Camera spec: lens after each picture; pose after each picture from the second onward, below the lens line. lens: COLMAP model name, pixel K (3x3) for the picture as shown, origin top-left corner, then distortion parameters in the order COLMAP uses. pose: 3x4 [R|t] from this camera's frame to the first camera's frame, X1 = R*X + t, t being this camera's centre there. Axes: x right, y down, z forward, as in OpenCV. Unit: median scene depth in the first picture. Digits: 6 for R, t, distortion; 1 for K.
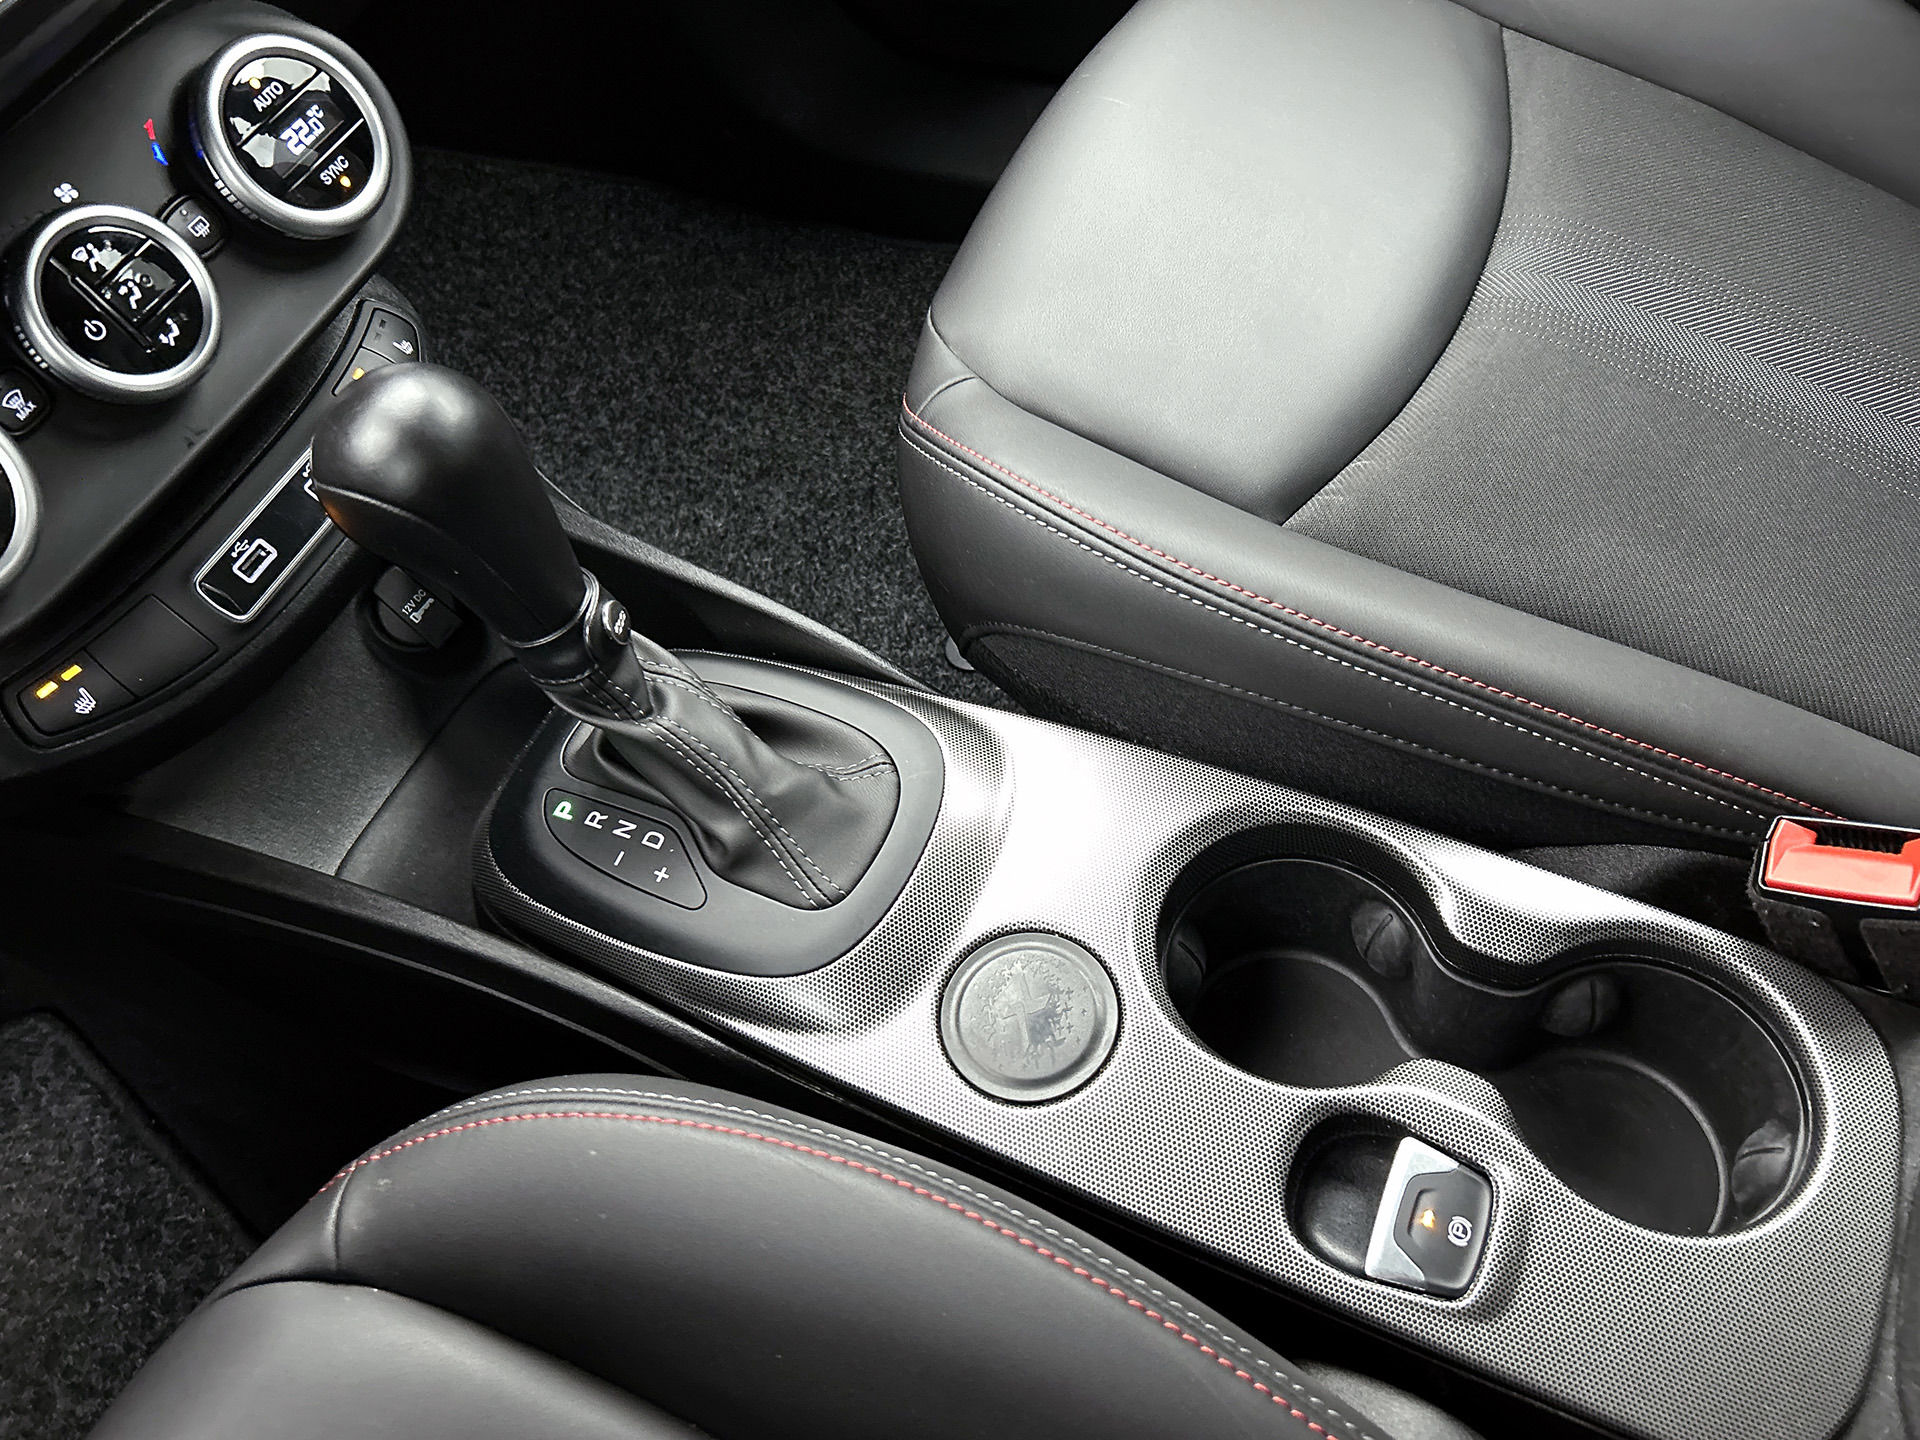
lens RADIAL K [[1498.7, 0, 962.6], [0, 1498.7, 702.4], [0, 0, 1]] dist [0.068435, -0.040832]
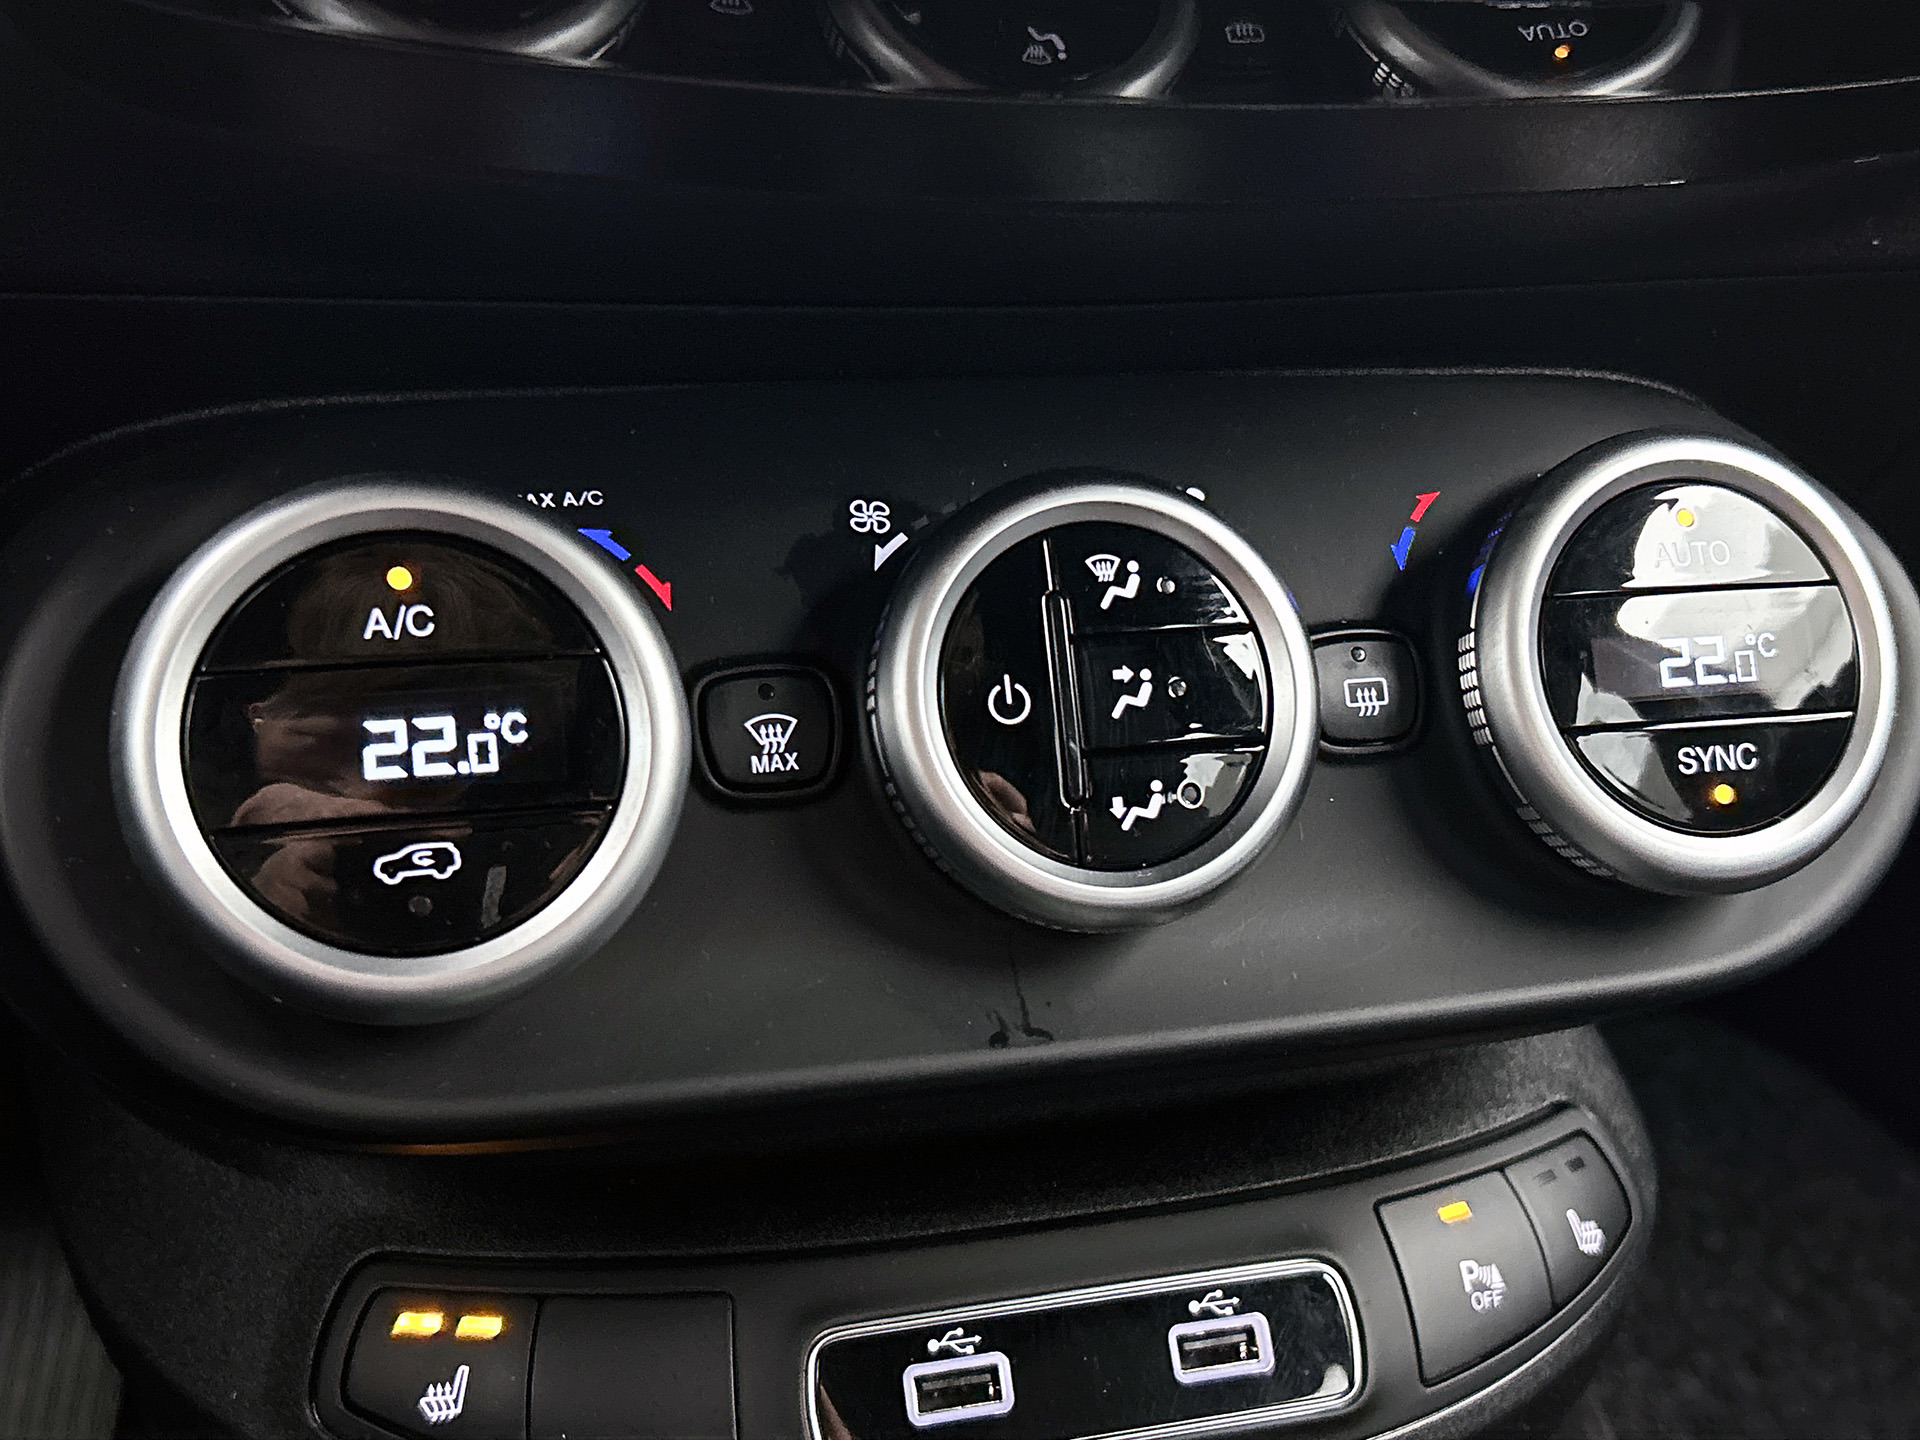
lens RADIAL K [[2210.0, 0, 978.8], [0, 2210.0, 700.4], [0, 0, 1]] dist [0.099284, 0.000000]
pose [[0.640561, 0.395514, -0.658217, -0.150668], [-0.688282, 0.675803, -0.263739, -0.067687], [0.340512, 0.621980, 0.705118, 0.493095]]
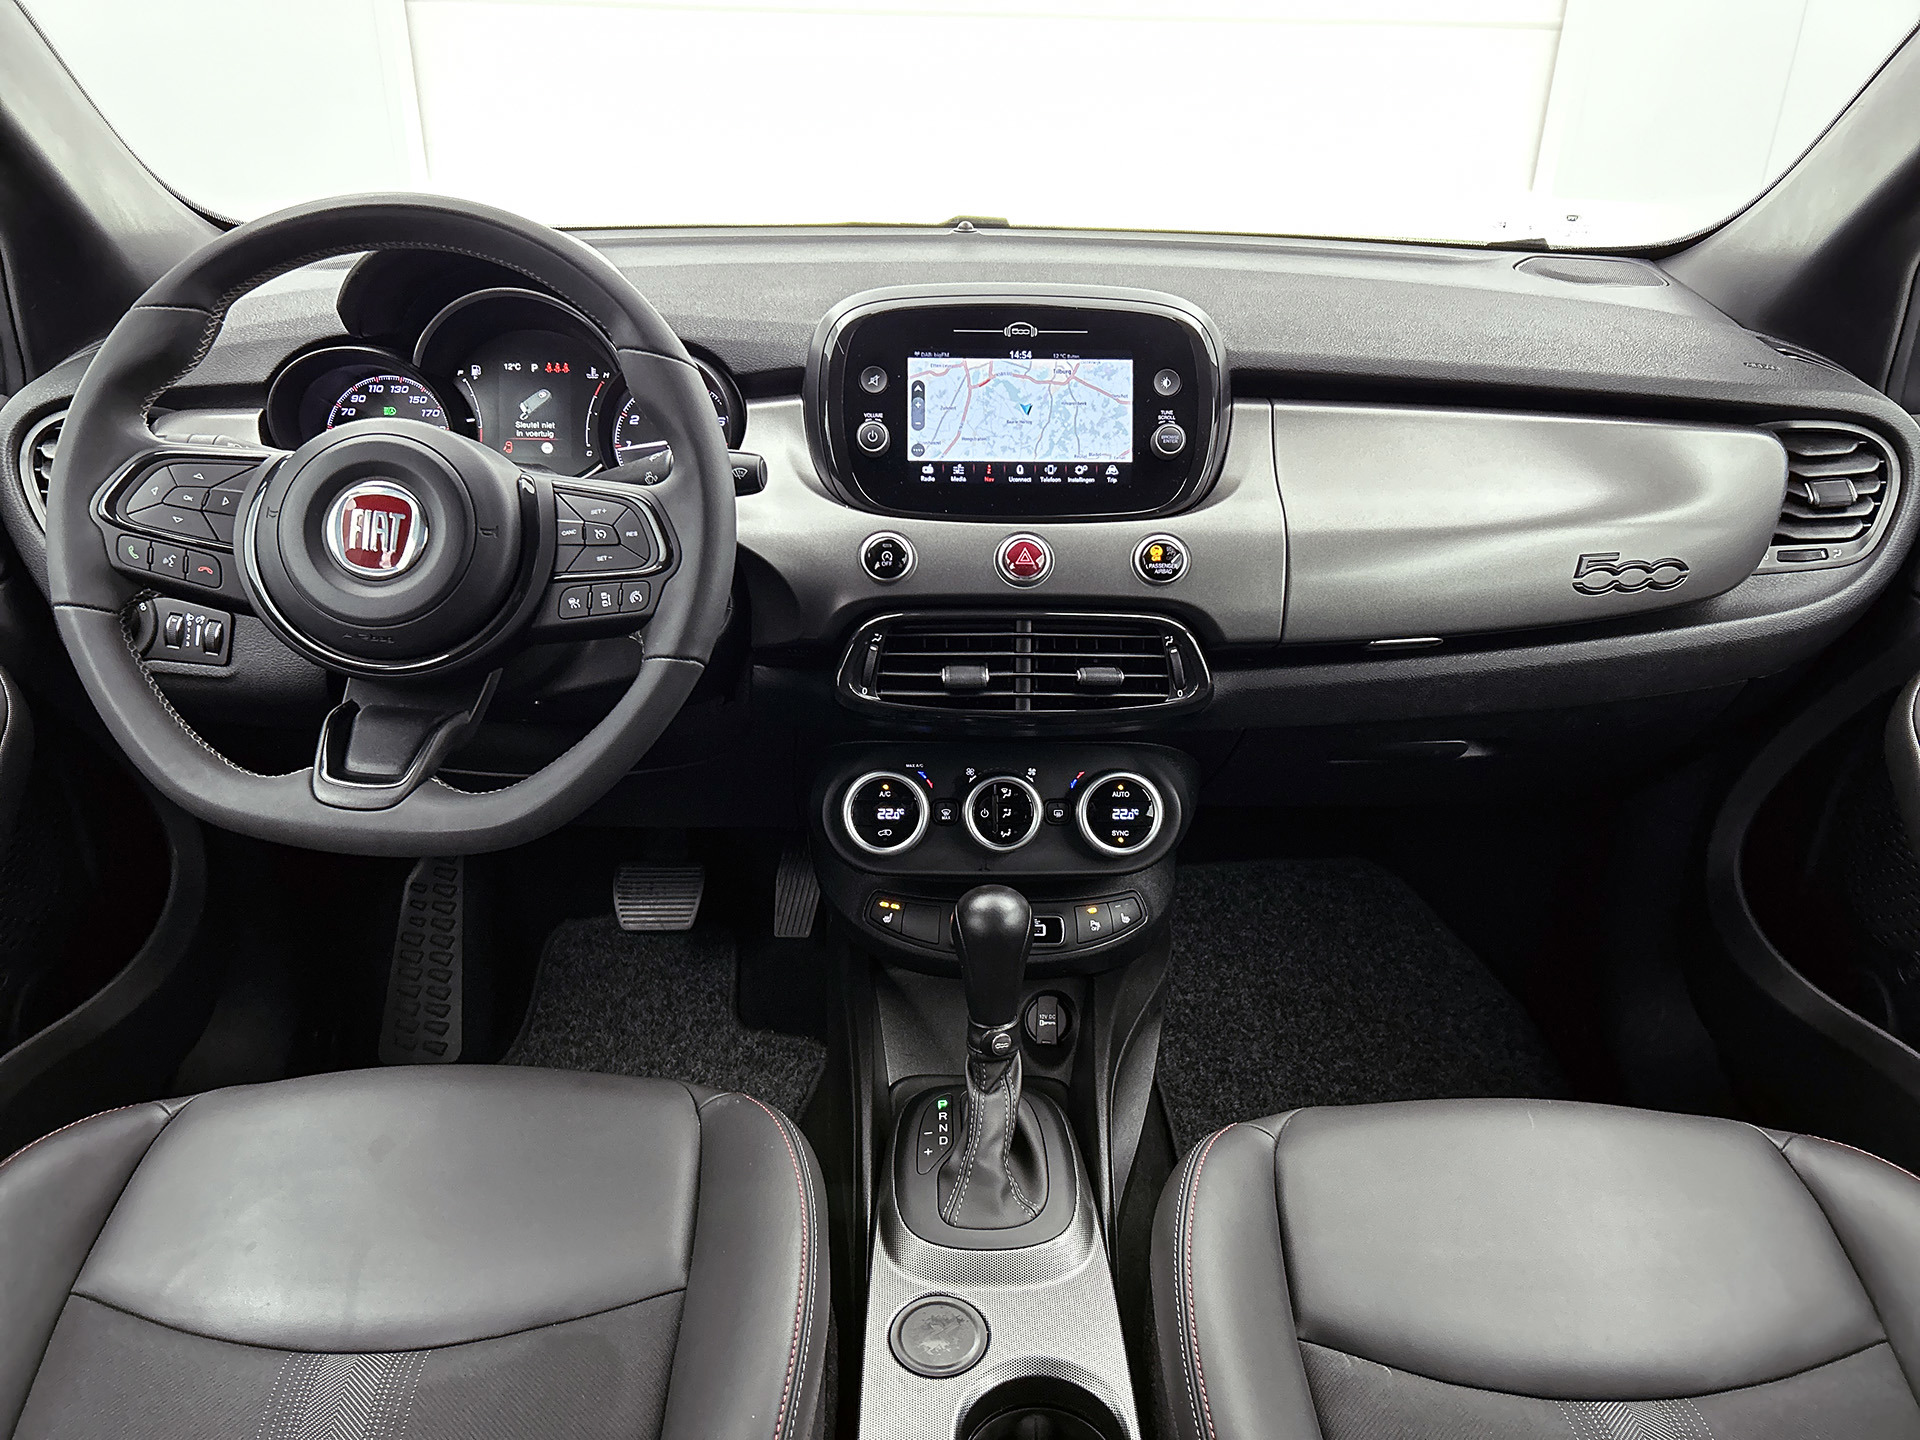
lens RADIAL K [[1498.7, 0, 977.8], [0, 1498.7, 722.4], [0, 0, 1]] dist [0.068435, -0.040832]
pose [[0.440063, 0.530123, -0.724785, 0.928778], [-0.779422, 0.626317, -0.015135, -0.250033], [0.445921, 0.571574, 0.688809, -0.626704]]
